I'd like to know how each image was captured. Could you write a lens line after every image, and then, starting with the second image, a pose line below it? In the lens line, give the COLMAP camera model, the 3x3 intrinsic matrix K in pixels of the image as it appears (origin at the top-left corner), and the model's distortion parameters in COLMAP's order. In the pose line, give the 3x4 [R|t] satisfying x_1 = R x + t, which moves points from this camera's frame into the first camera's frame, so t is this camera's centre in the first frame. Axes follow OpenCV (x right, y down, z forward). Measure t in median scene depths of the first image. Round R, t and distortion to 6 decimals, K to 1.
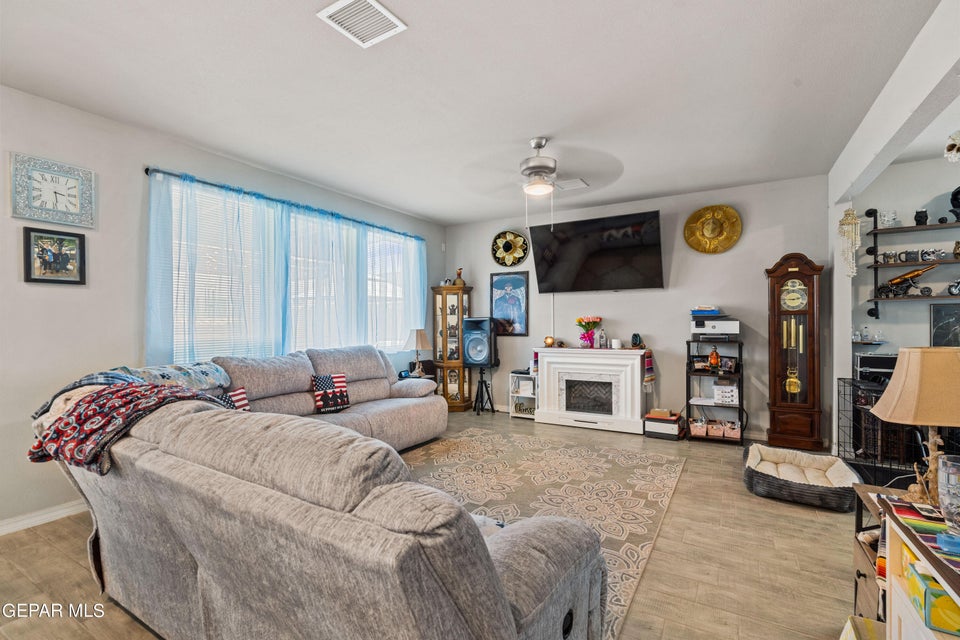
lens RADIAL K [[437.9, 0, 478.6], [0, 437.9, 323.9], [0, 0, 1]] dist [-0.005374, 0.000409]
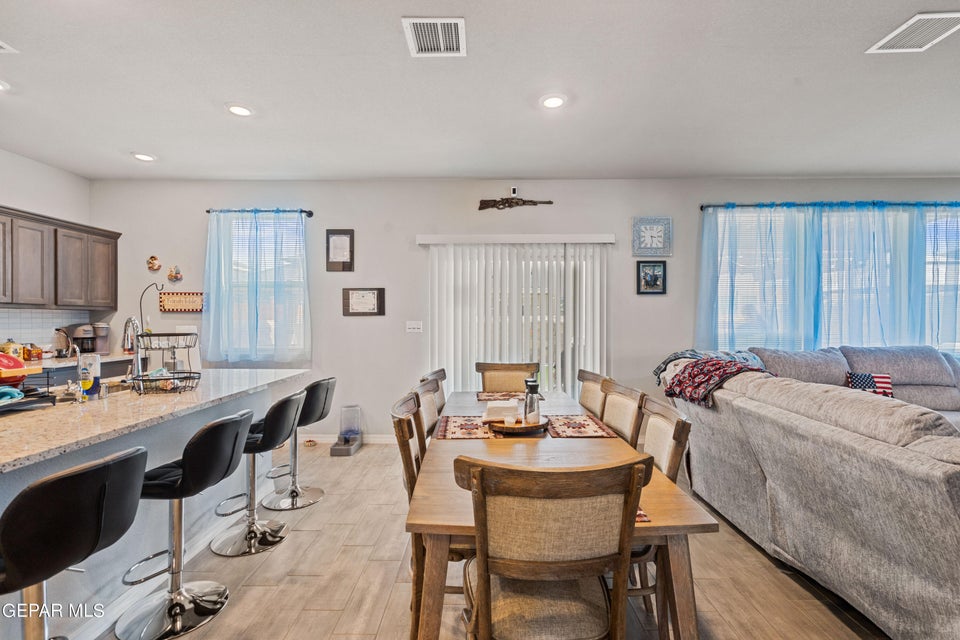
lens RADIAL K [[438.7, 0, 479.1], [0, 438.7, 322.1], [0, 0, 1]] dist [-0.000546, 0.000700]
pose [[0.502883, 0.009639, -0.864300, 0.147792], [-0.005500, 0.999953, 0.007951, -0.001283], [0.864337, 0.000755, 0.502913, -0.550233]]
